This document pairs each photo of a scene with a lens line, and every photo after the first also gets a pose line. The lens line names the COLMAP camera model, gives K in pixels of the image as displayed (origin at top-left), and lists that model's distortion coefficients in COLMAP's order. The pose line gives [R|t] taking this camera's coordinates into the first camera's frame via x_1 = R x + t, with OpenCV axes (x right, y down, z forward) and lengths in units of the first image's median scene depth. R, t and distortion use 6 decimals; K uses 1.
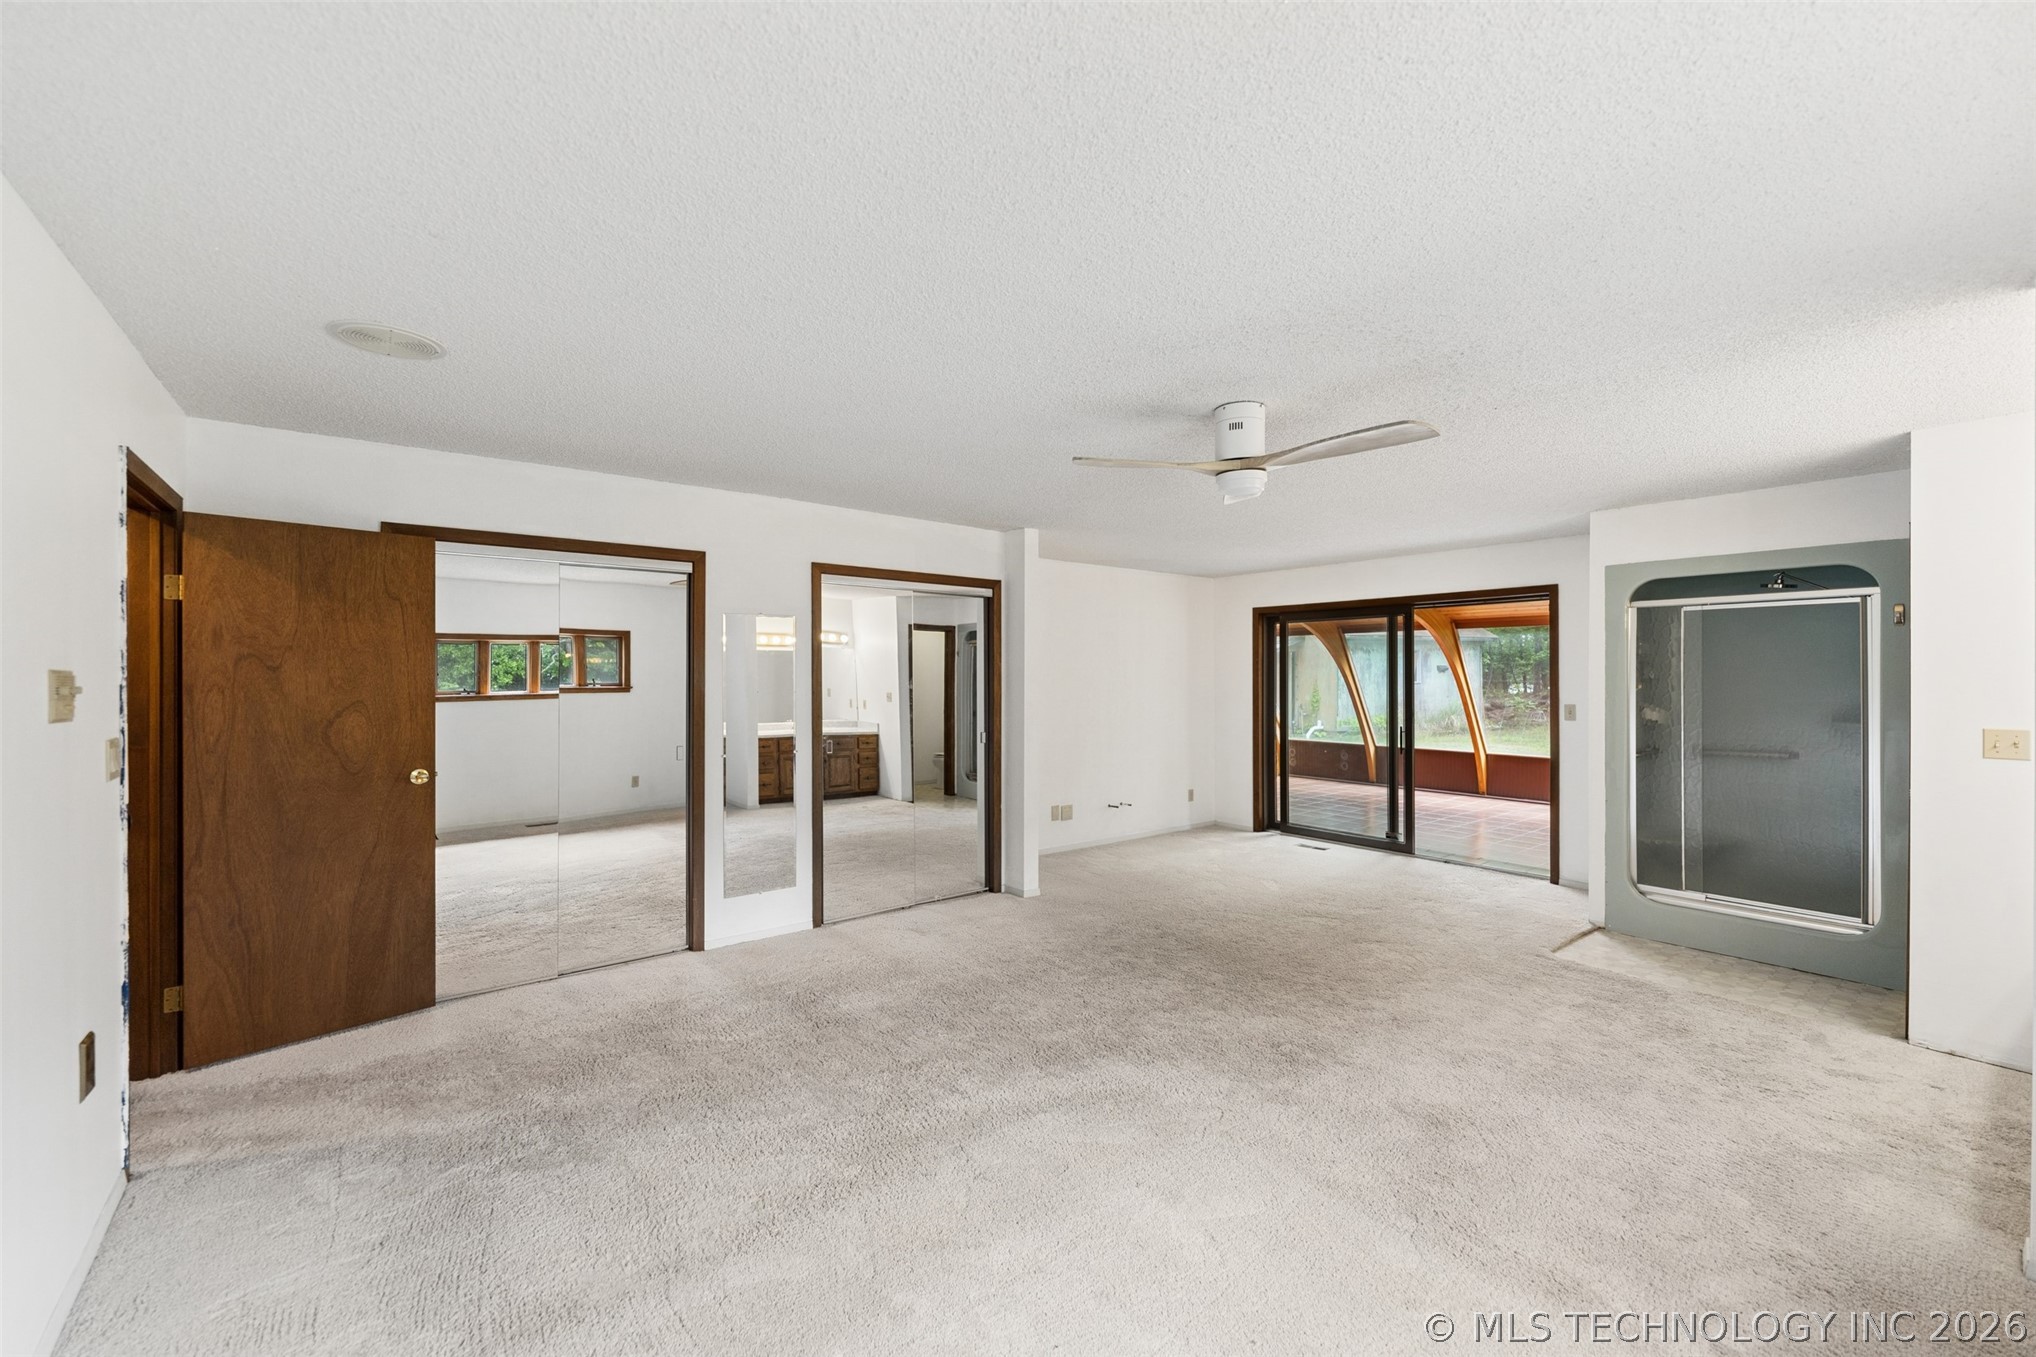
lens RADIAL K [[831.3, 0, 1006.0], [0, 831.3, 677.6], [0, 0, 1]] dist [0.002564, -0.000914]
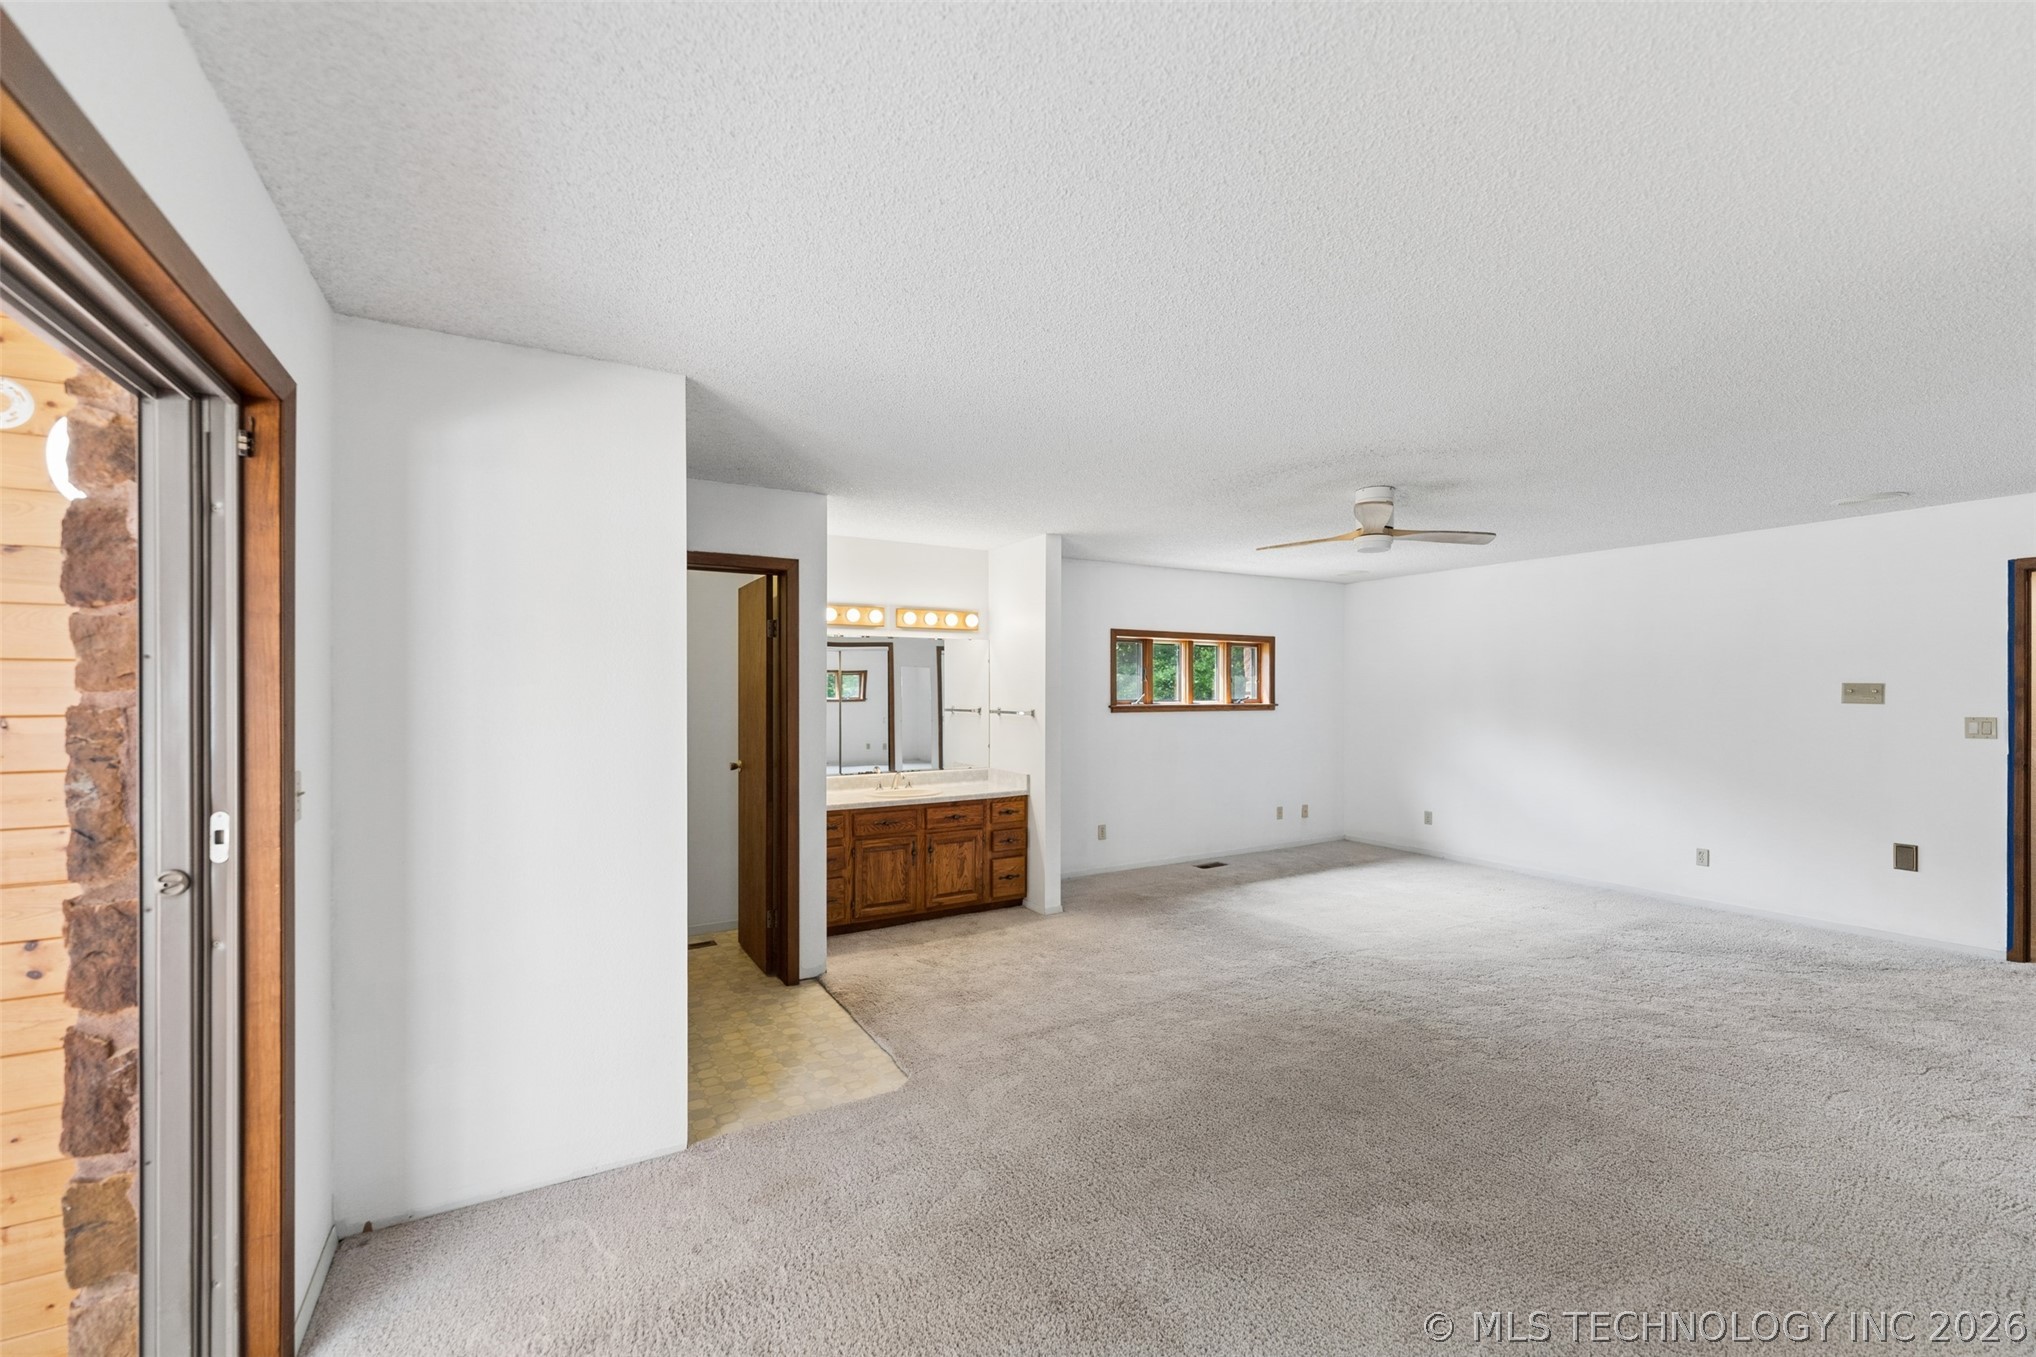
lens RADIAL K [[831.3, 0, 1024.0], [0, 831.3, 688.2], [0, 0, 1]] dist [0.002564, -0.000914]
pose [[-0.993085, -0.000095, 0.117396, 0.354331], [0.000325, 0.999994, 0.003555, -0.000375], [-0.117396, 0.003568, -0.993079, 1.248792]]
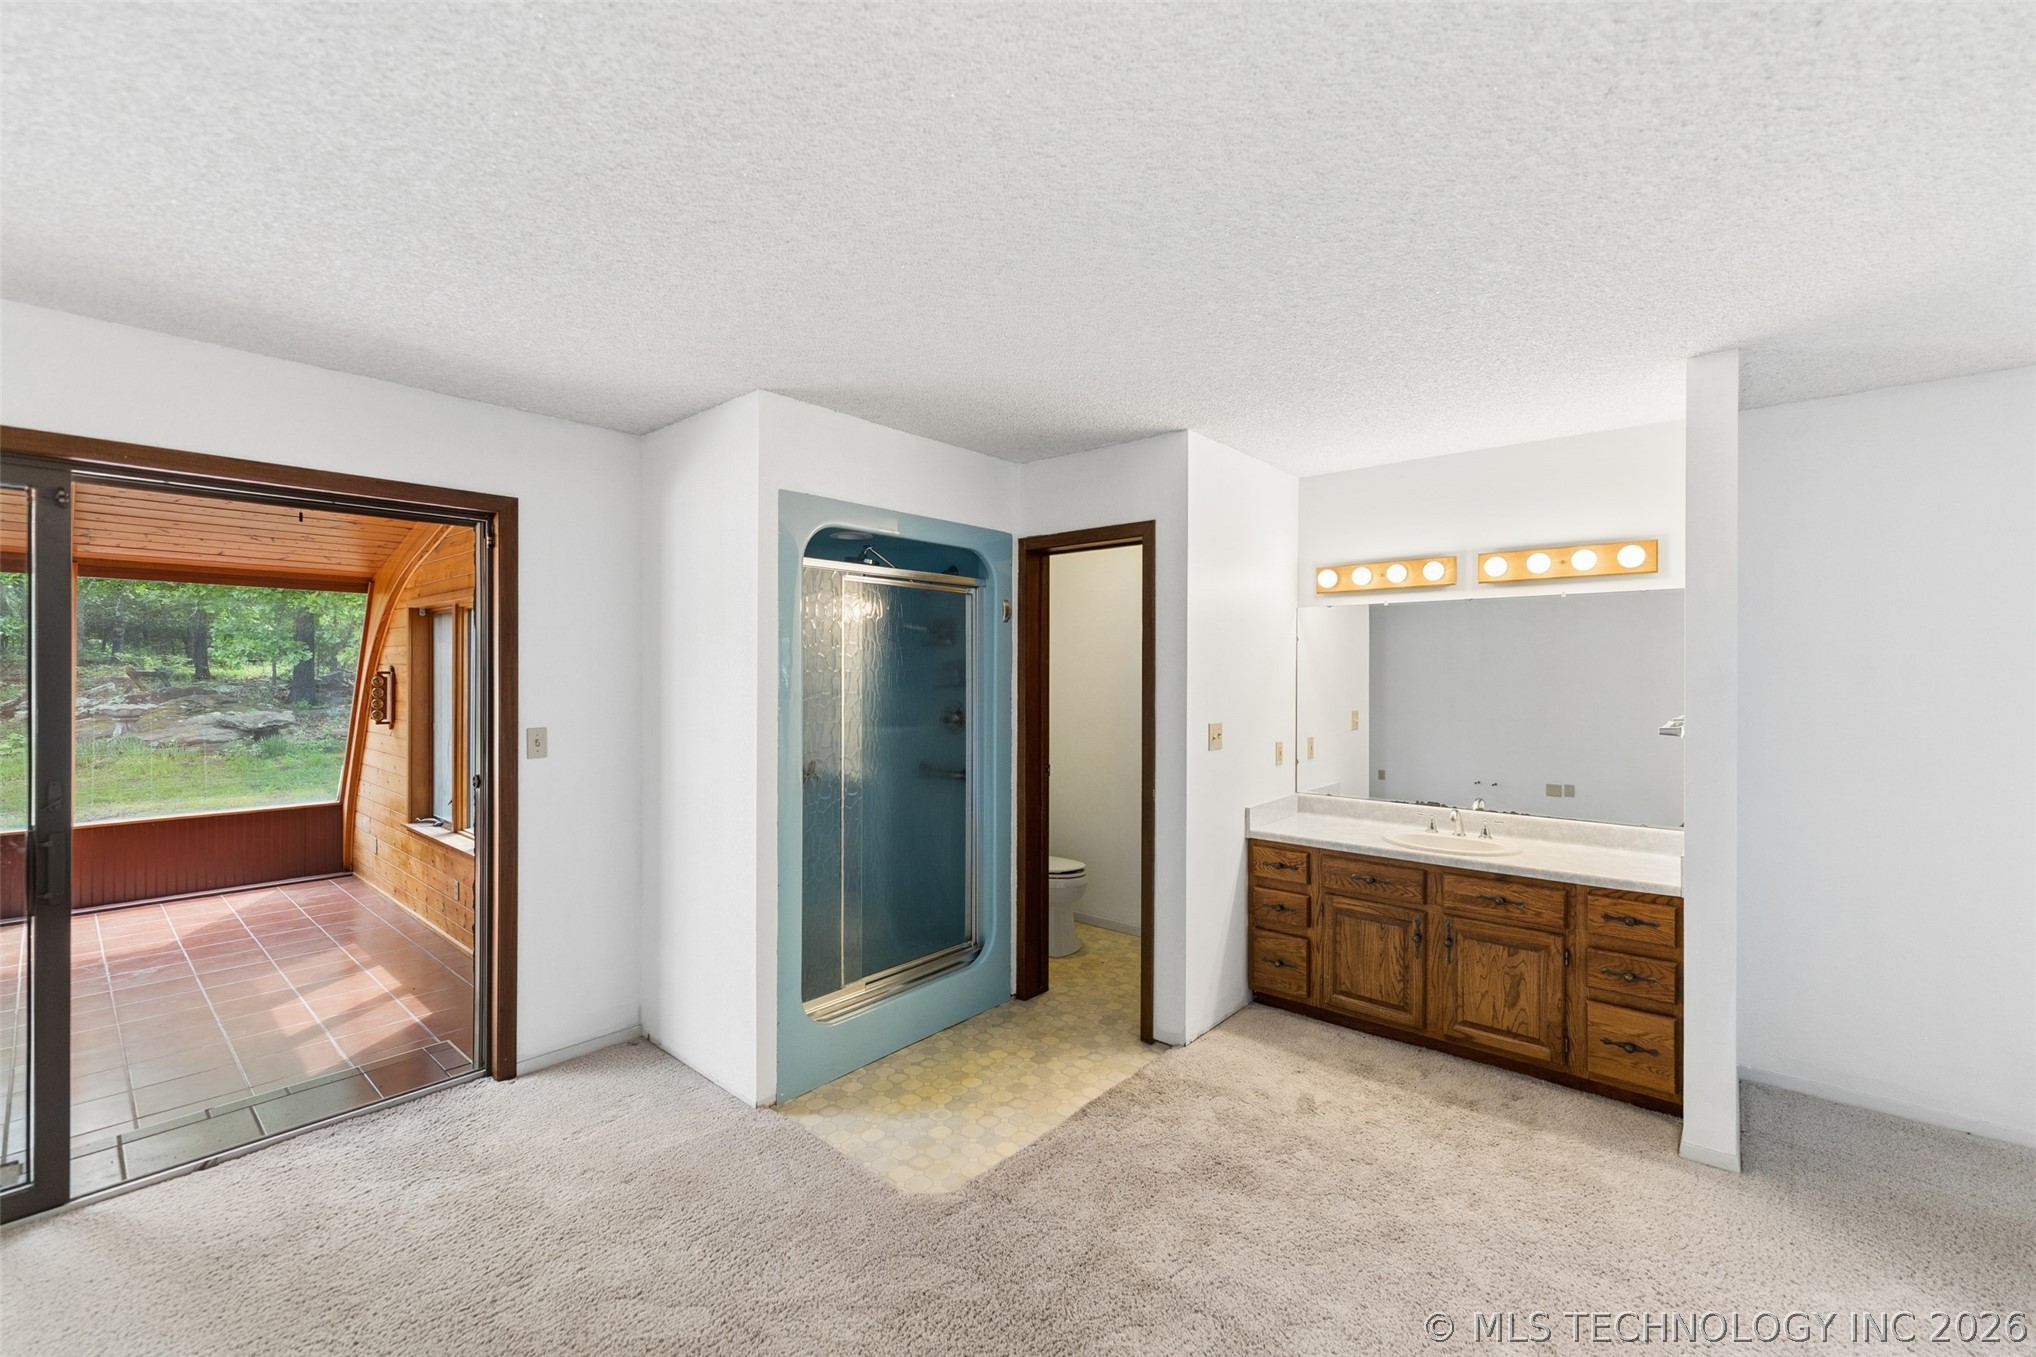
lens RADIAL K [[831.3, 0, 1019.7], [0, 831.3, 667.9], [0, 0, 1]] dist [0.002564, -0.000914]
pose [[-0.203189, 0.004956, 0.979127, 0.086556], [0.002589, 0.999986, -0.004525, -0.003466], [-0.979136, 0.001615, -0.203199, 0.780982]]
